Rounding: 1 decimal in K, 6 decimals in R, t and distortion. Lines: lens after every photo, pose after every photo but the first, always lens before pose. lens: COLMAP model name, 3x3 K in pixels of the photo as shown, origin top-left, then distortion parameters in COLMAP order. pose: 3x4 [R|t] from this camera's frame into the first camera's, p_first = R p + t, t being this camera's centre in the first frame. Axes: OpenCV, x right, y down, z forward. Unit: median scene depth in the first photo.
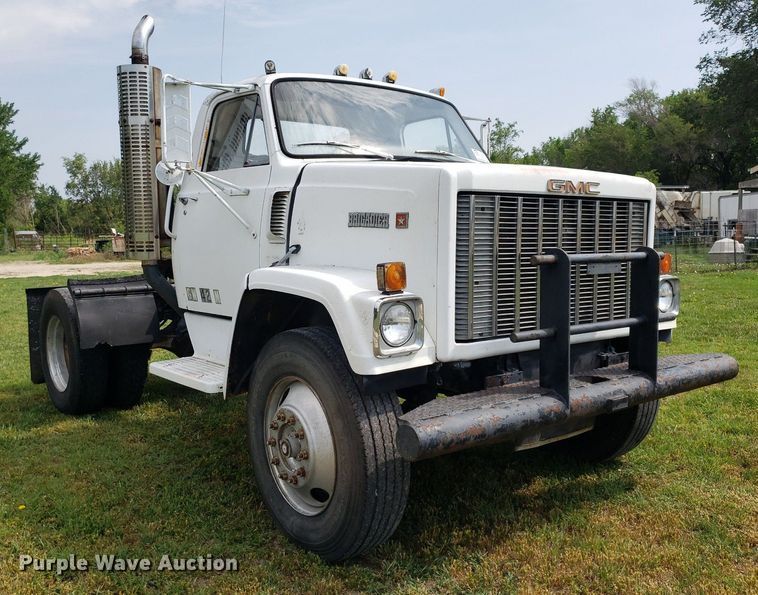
lens RADIAL K [[729.6, 0, 375.2], [0, 729.6, 276.8], [0, 0, 1]] dist [0.131043, -0.267653]
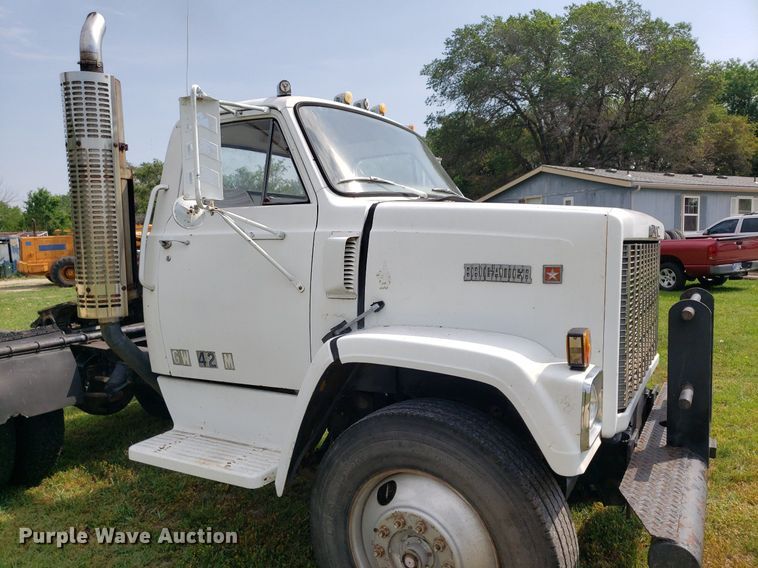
lens RADIAL K [[594.4, 0, 379.0], [0, 594.4, 284.0], [0, 0, 1]] dist [0.026450, -0.007426]
pose [[0.934302, -0.037809, 0.354471, -0.336889], [0.037371, 0.999269, 0.008082, -0.067752], [-0.354518, 0.005696, 0.935032, 0.363433]]
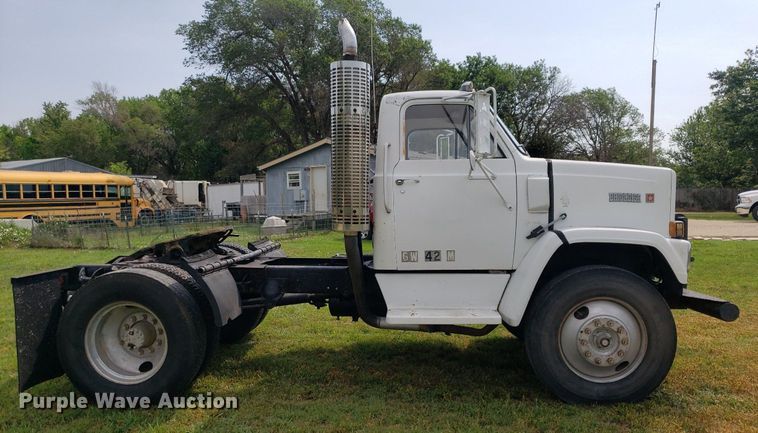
lens RADIAL K [[604.8, 0, 393.8], [0, 604.8, 242.1], [0, 0, 1]] dist [0.004775, -0.001288]
pose [[0.666962, -0.041397, 0.743941, -1.246744], [0.051211, 0.998641, 0.009658, -0.014695], [-0.743330, 0.031656, 0.668175, 0.415385]]
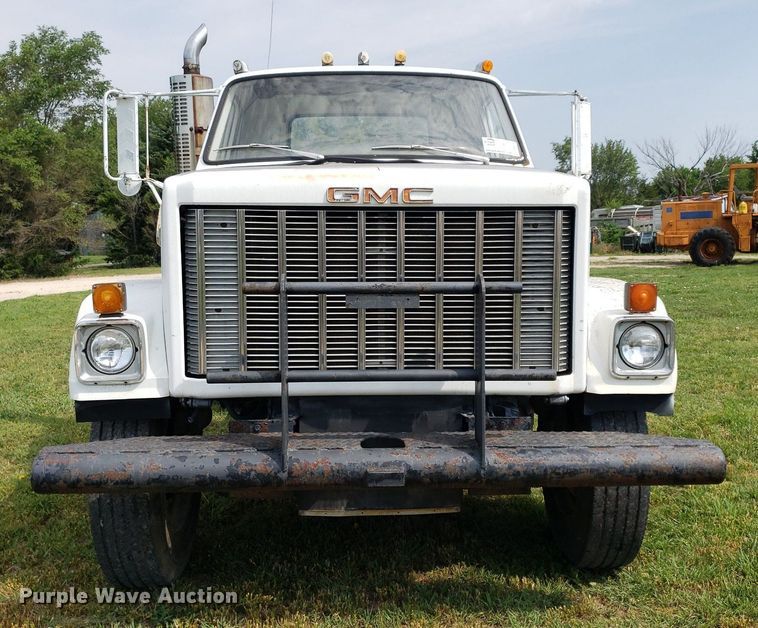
lens RADIAL K [[822.2, 0, 374.8], [0, 822.2, 280.9], [0, 0, 1]] dist [0.239704, -0.823334]
pose [[0.809971, 0.044666, -0.584767, 0.735916], [-0.037767, 0.998998, 0.023995, -0.048466], [0.585253, 0.002650, 0.810847, 0.267383]]
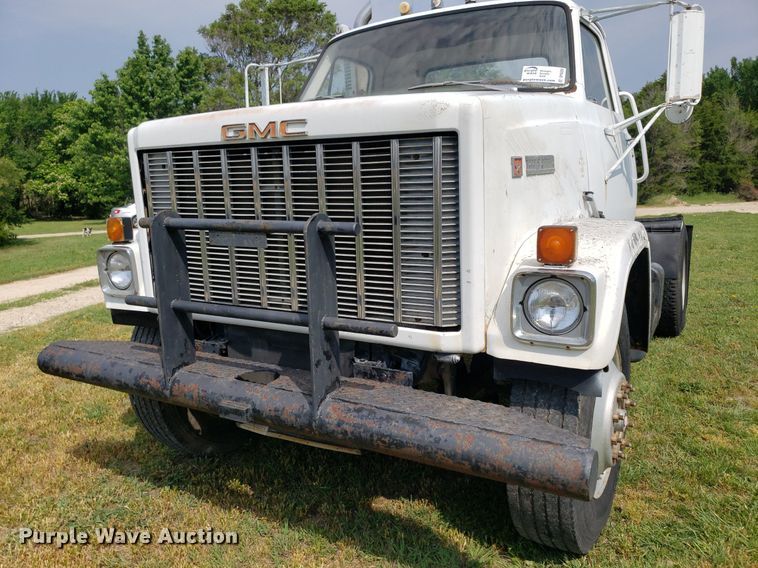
lens RADIAL K [[594.4, 0, 379.0], [0, 594.4, 284.0], [0, 0, 1]] dist [0.026450, -0.007426]
pose [[0.376066, 0.151457, -0.914131, 0.852512], [-0.038510, 0.988253, 0.147895, -0.056472], [0.925792, -0.020415, 0.377481, 0.821455]]
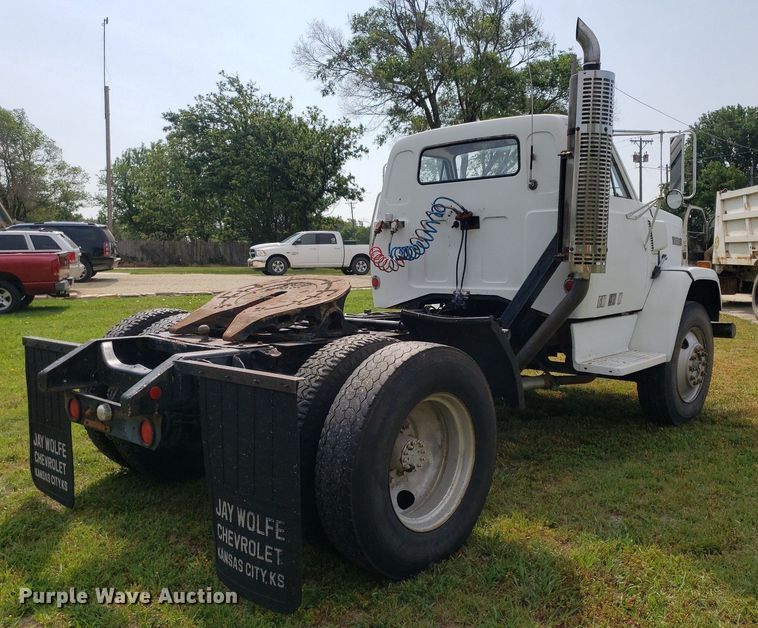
lens RADIAL K [[695.2, 0, 416.4], [0, 695.2, 328.8], [0, 0, 1]] dist [0.051731, -0.084165]
pose [[-0.185060, -0.091361, 0.978471, -1.503223], [0.073558, 0.991588, 0.106498, -0.085451], [-0.979971, 0.091682, -0.176783, 1.781892]]
